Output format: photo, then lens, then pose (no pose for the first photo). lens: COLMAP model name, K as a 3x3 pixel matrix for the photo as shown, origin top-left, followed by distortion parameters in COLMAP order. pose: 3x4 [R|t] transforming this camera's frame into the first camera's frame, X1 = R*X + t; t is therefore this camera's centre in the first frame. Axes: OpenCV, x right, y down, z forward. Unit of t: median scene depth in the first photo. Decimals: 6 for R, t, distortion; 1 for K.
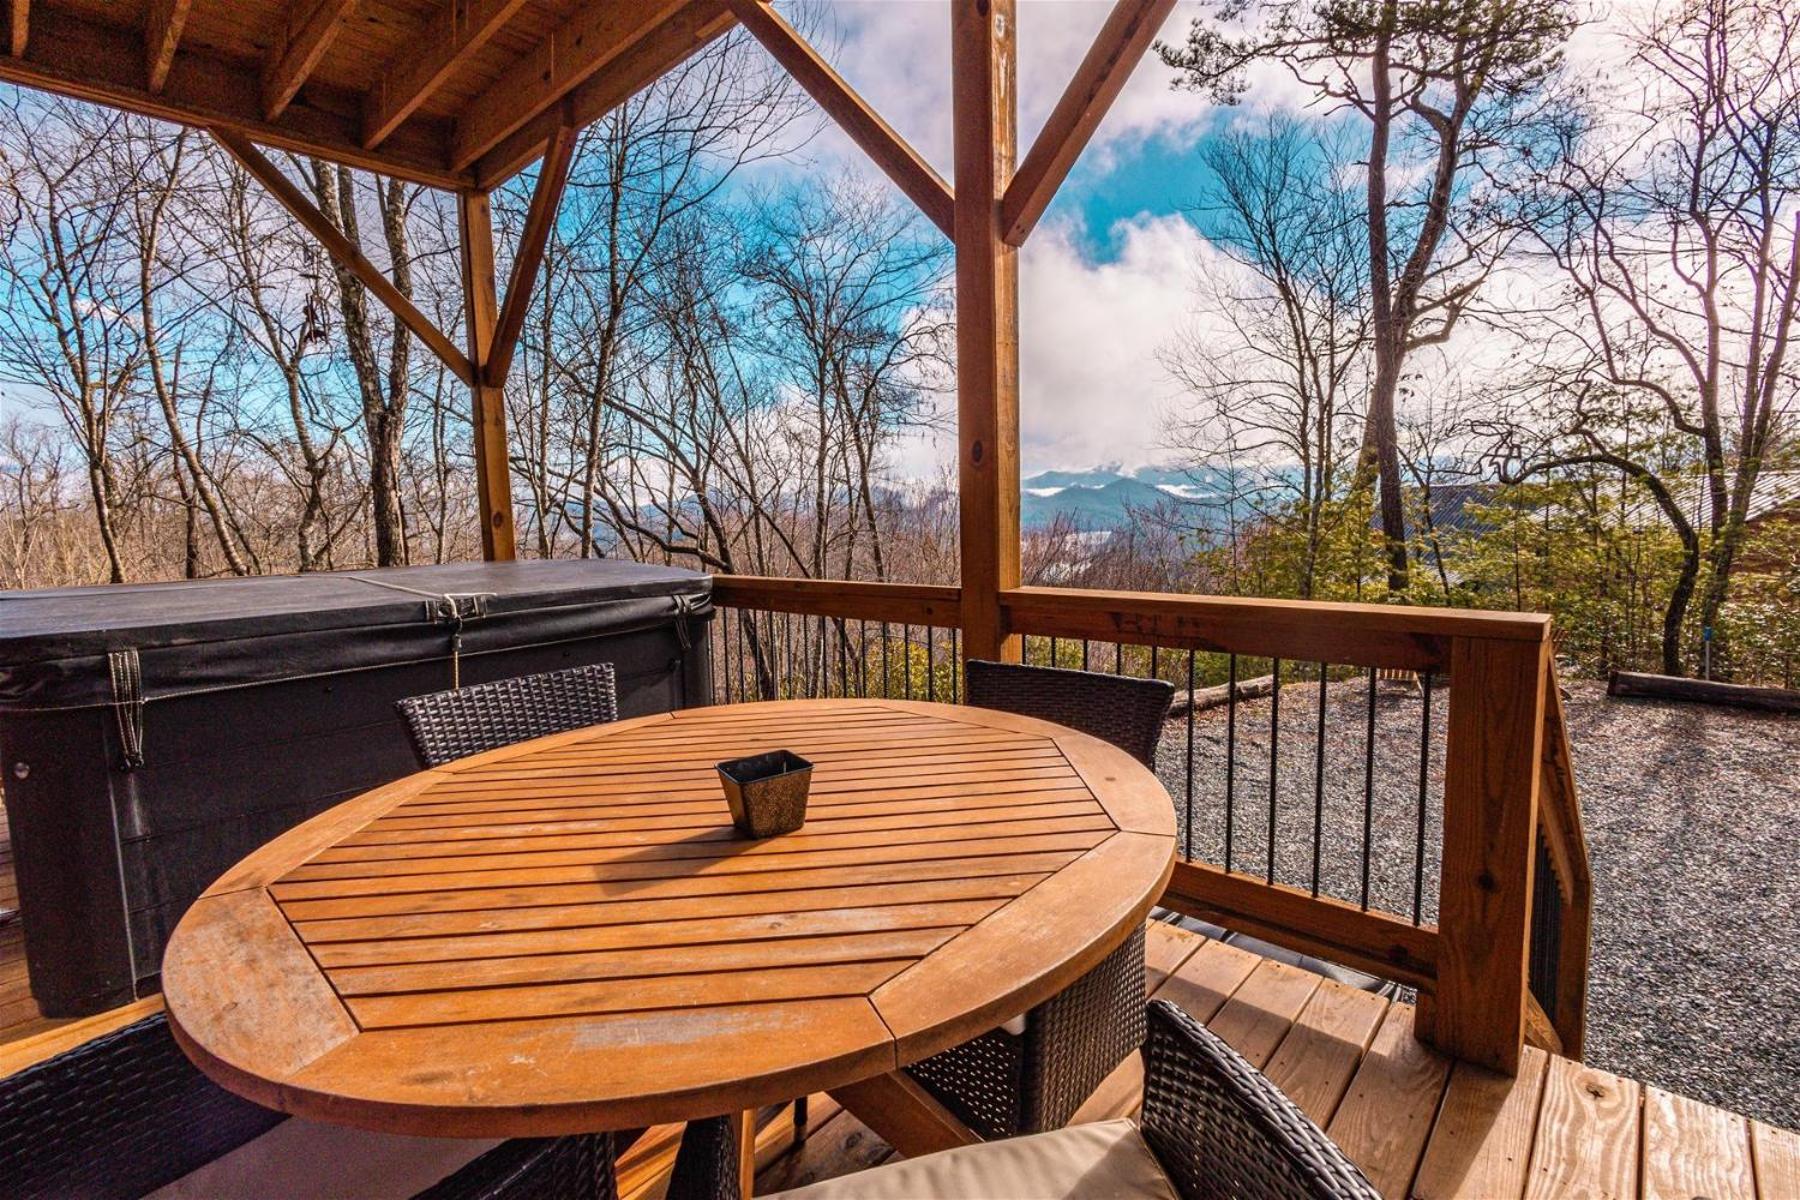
lens RADIAL K [[827.9, 0, 906.5], [0, 827.9, 601.5], [0, 0, 1]] dist [0.017462, -0.007194]
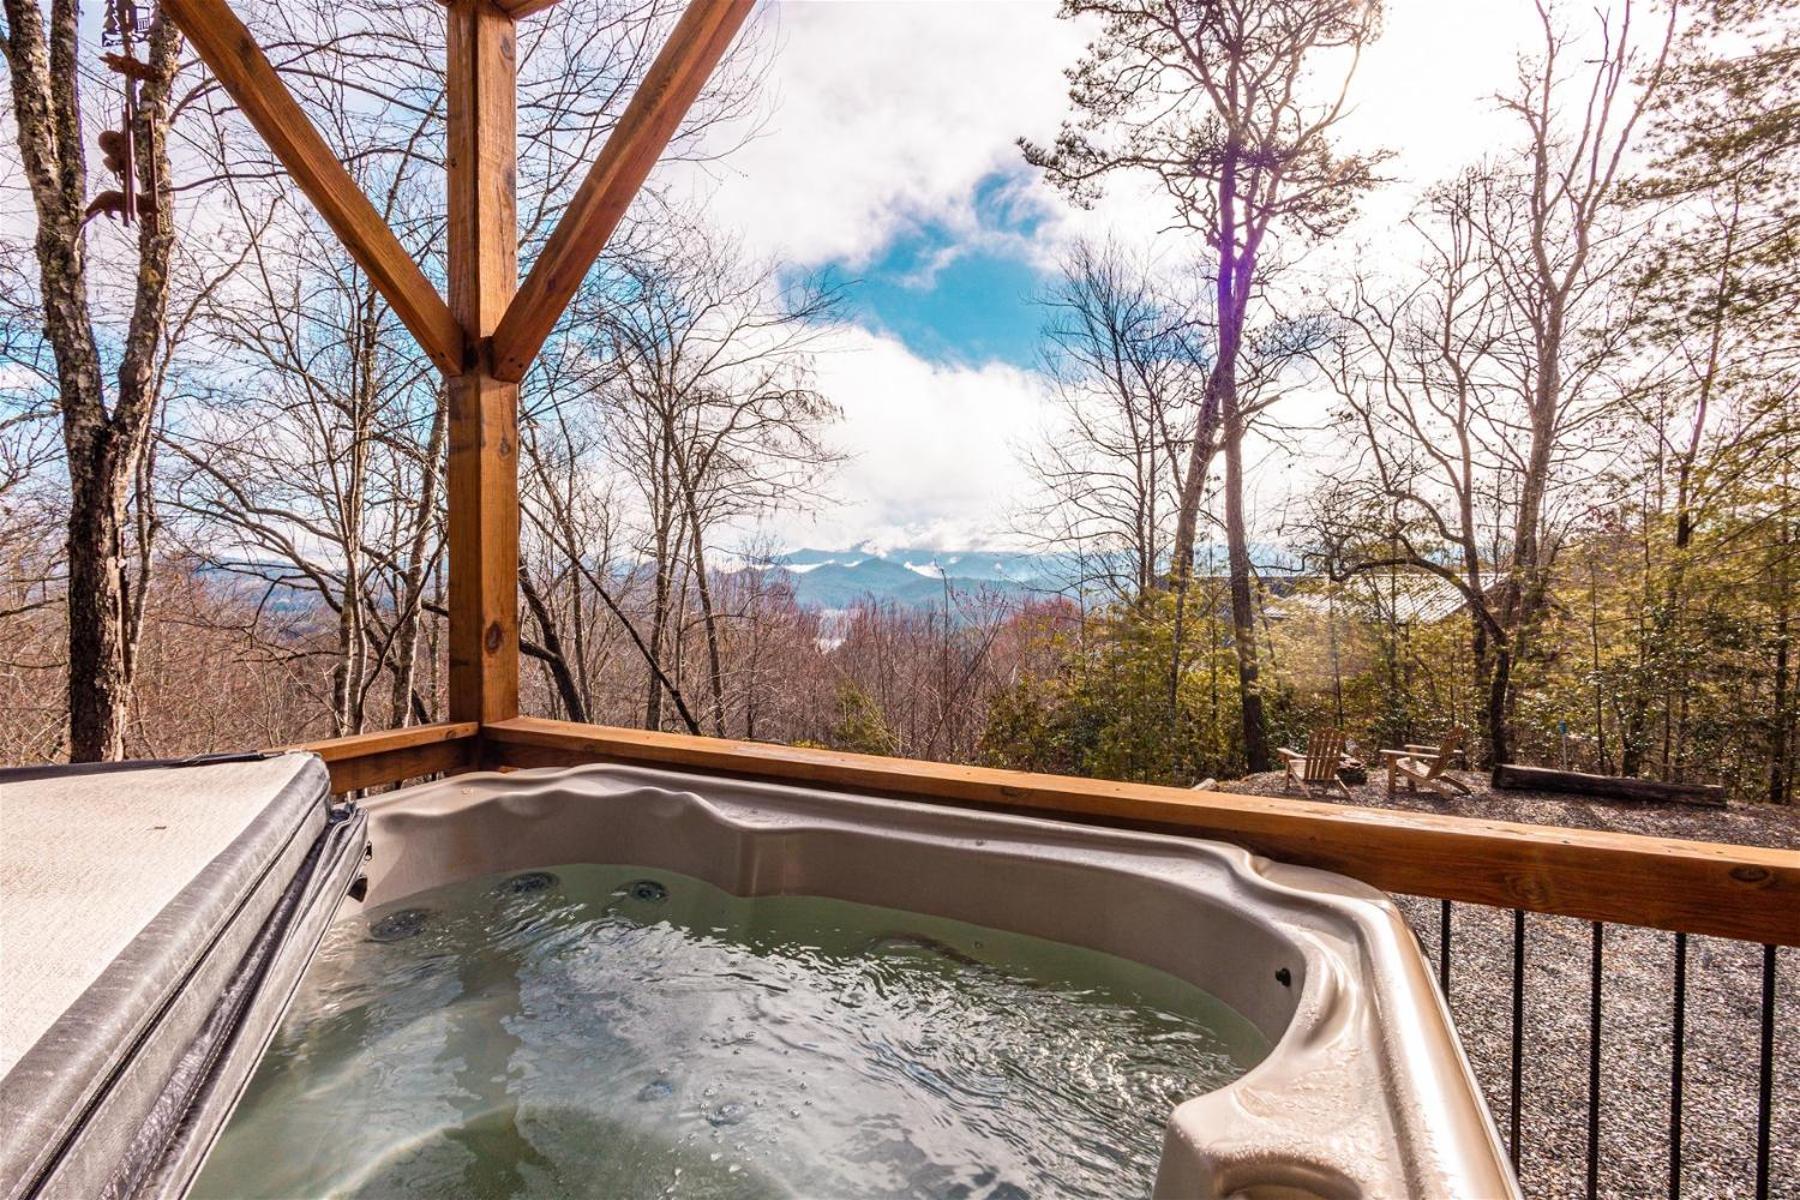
lens RADIAL K [[820.9, 0, 900.0], [0, 820.9, 600.0], [0, 0, 1]] dist [0.022008, -0.010758]
pose [[0.958743, 0.020045, 0.283567, -0.124266], [0.005767, 0.995934, -0.089901, -0.023605], [-0.284216, 0.087828, 0.954729, 0.142118]]
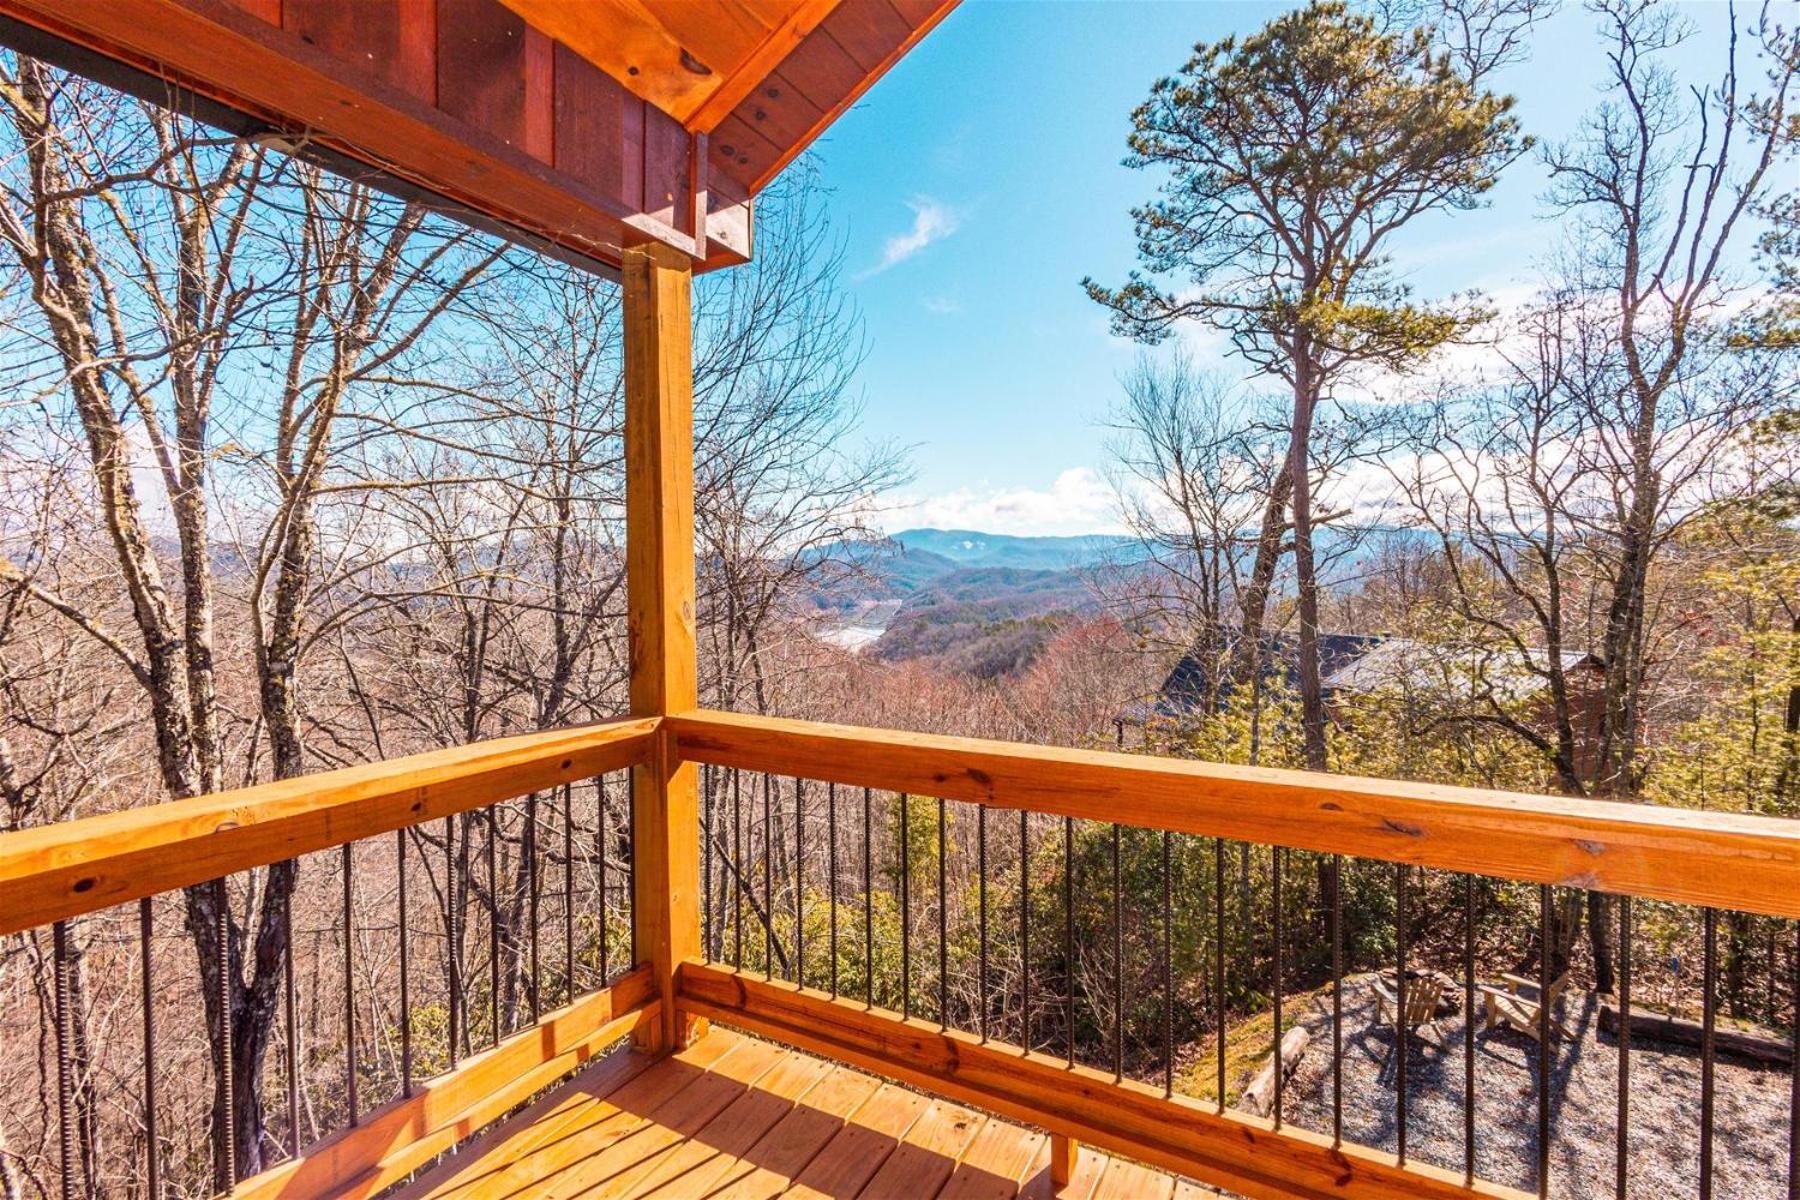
lens RADIAL K [[827.9, 0, 906.5], [0, 827.9, 601.5], [0, 0, 1]] dist [0.017462, -0.007194]
pose [[0.969956, 0.008942, 0.243116, -0.155023], [0.010253, 0.996934, -0.077574, -0.234149], [-0.243065, 0.077736, 0.966890, 0.136109]]
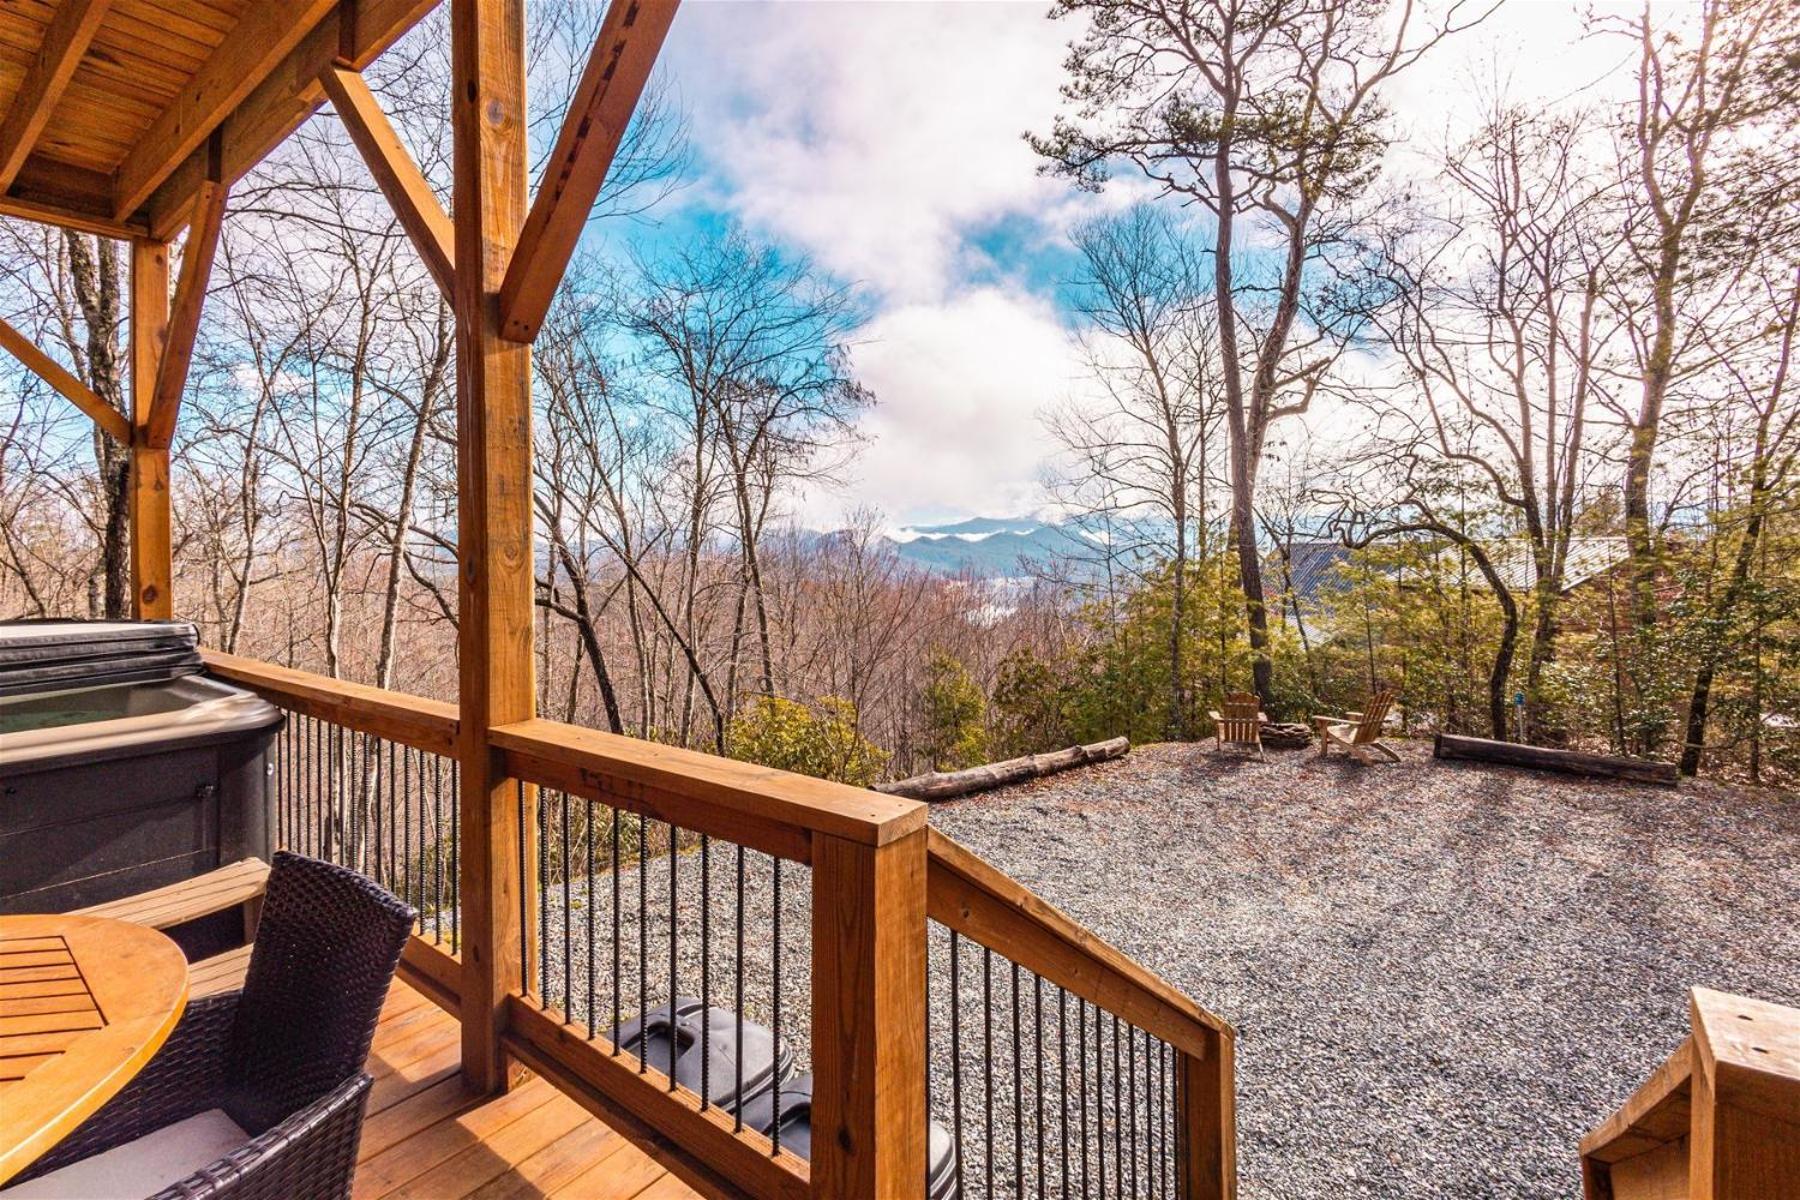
lens RADIAL K [[823.9, 0, 913.4], [0, 823.9, 559.8], [0, 0, 1]] dist [0.009080, 0.000130]
pose [[0.995889, 0.016836, 0.089003, 0.075163], [-0.007804, 0.994869, -0.100866, -0.016716], [-0.090244, 0.099757, 0.990911, 0.014542]]
